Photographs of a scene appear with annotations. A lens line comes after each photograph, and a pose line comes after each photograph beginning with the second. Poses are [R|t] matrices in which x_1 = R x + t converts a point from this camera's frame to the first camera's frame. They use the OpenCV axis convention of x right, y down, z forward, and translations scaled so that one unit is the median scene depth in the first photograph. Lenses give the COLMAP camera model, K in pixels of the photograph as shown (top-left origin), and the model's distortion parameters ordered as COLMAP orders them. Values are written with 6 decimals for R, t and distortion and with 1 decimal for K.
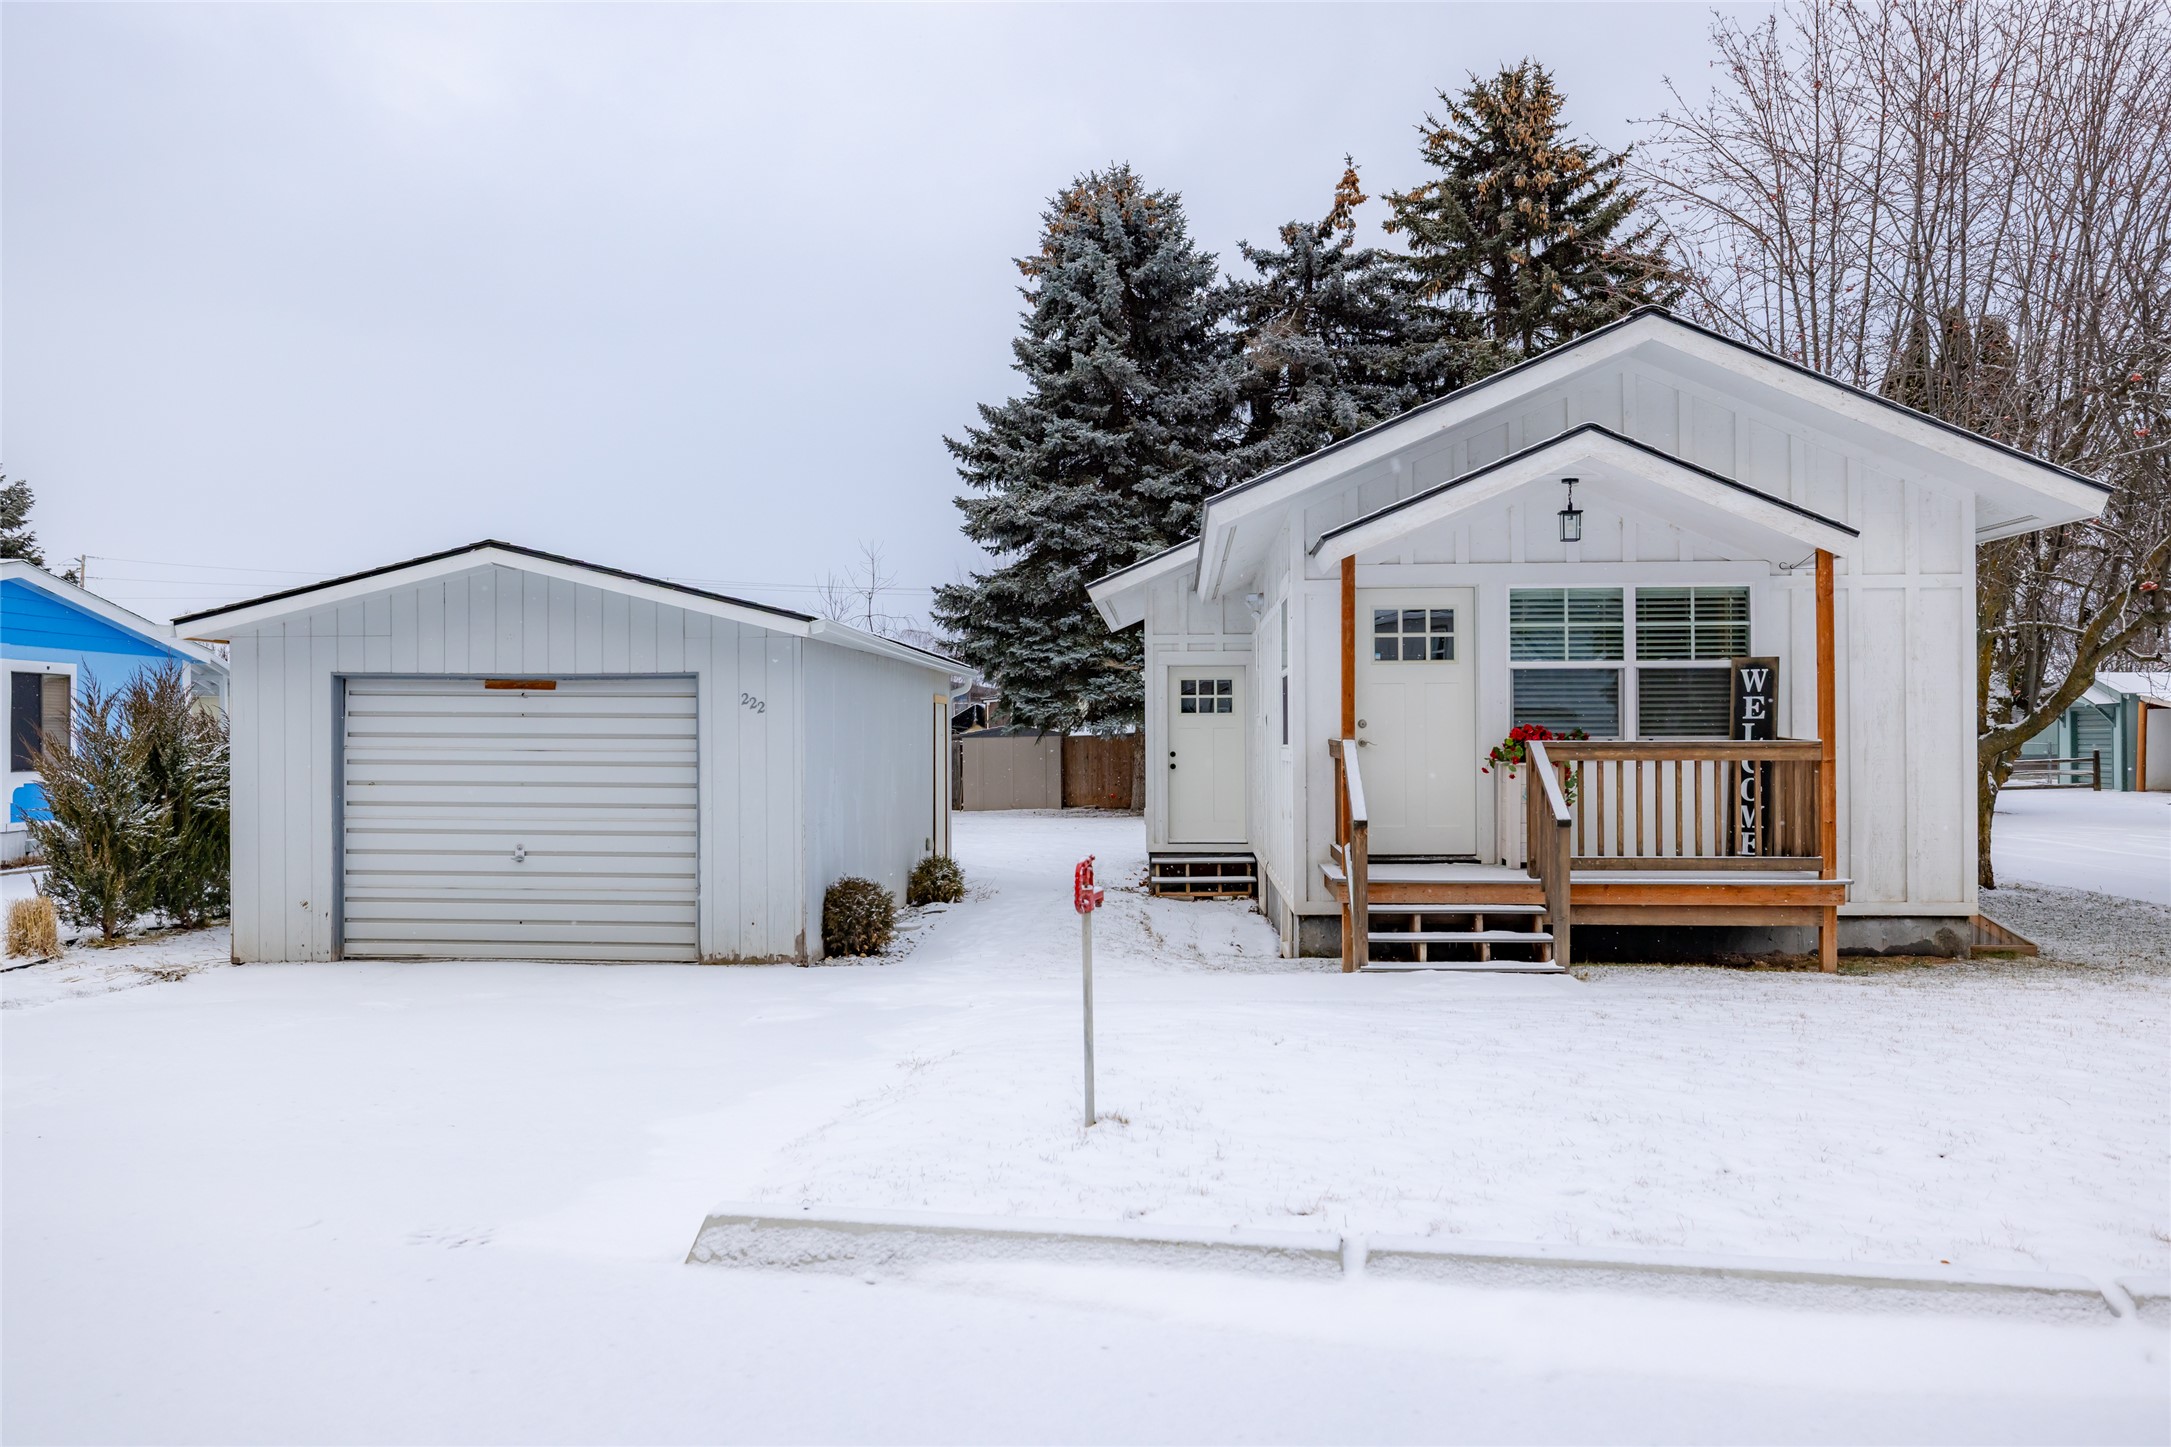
lens RADIAL K [[1675.6, 0, 1082.7], [0, 1675.6, 722.8], [0, 0, 1]] dist [-0.006042, -0.000506]
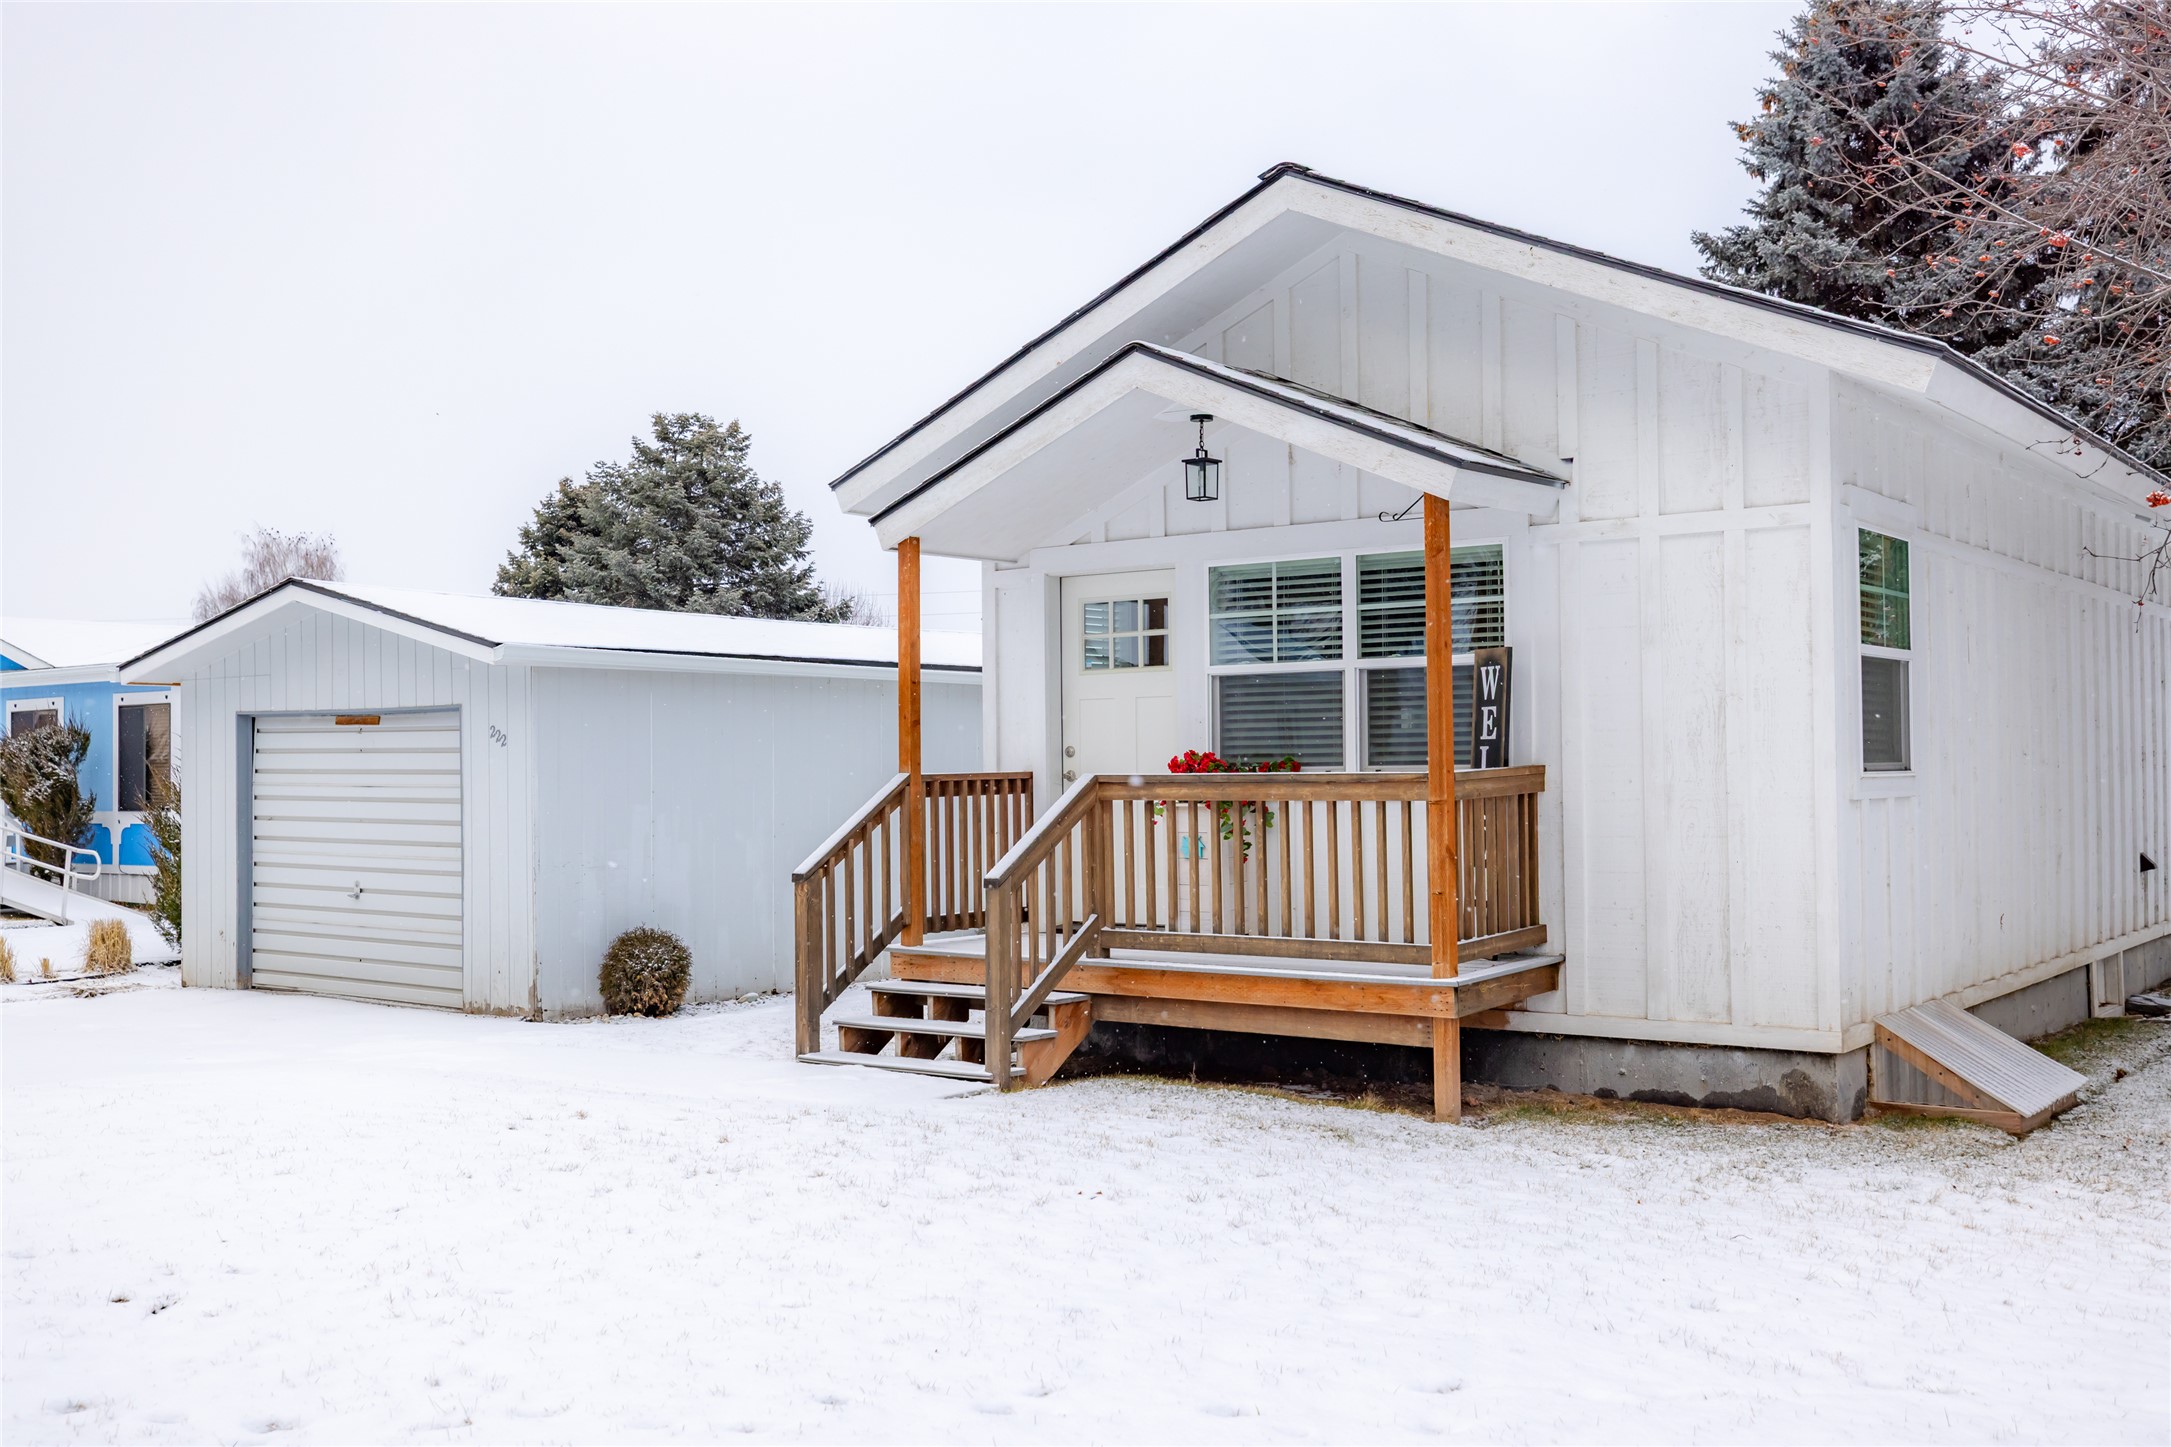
lens RADIAL K [[2122.5, 0, 1091.4], [0, 2122.5, 724.9], [0, 0, 1]] dist [-0.007263, -0.001847]
pose [[0.836171, -0.016206, -0.548229, 0.707907], [0.009976, 0.999847, -0.014341, 0.002311], [0.548378, 0.006522, 0.836205, 0.185157]]
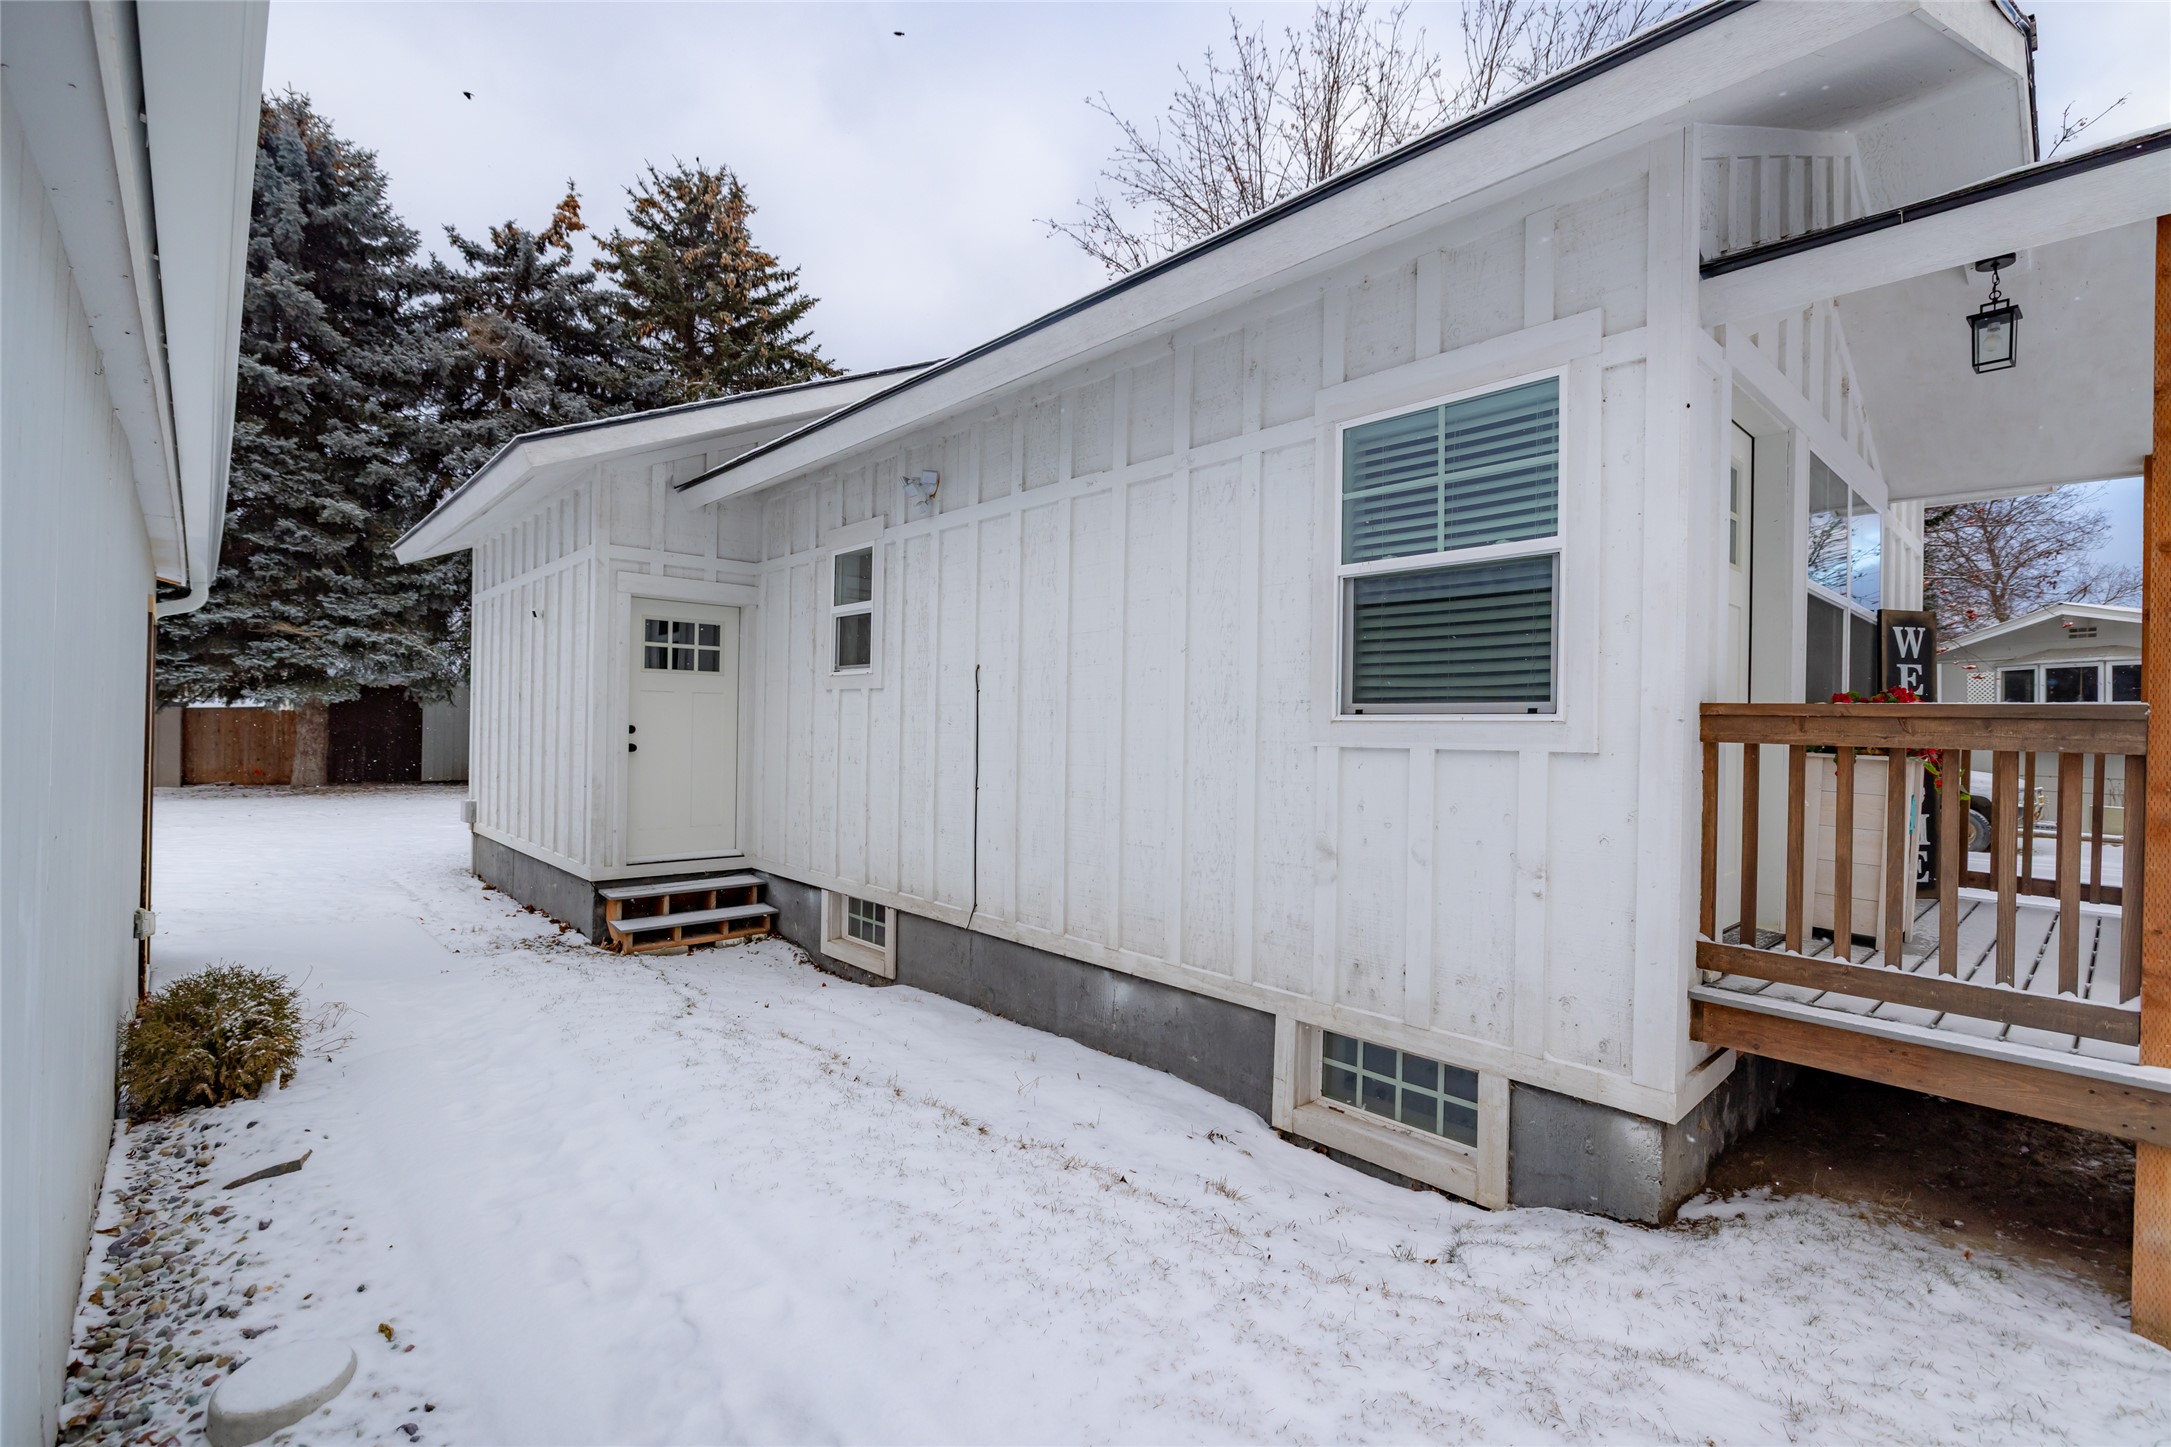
lens RADIAL K [[966.0, 0, 1083.5], [0, 966.0, 726.3], [0, 0, 1]] dist [-0.007001, 0.001036]
pose [[0.698156, 0.017902, 0.715722, -0.144783], [-0.025538, 0.999674, -0.000093, 0.019790], [-0.715490, -0.018213, 0.698385, 0.925750]]
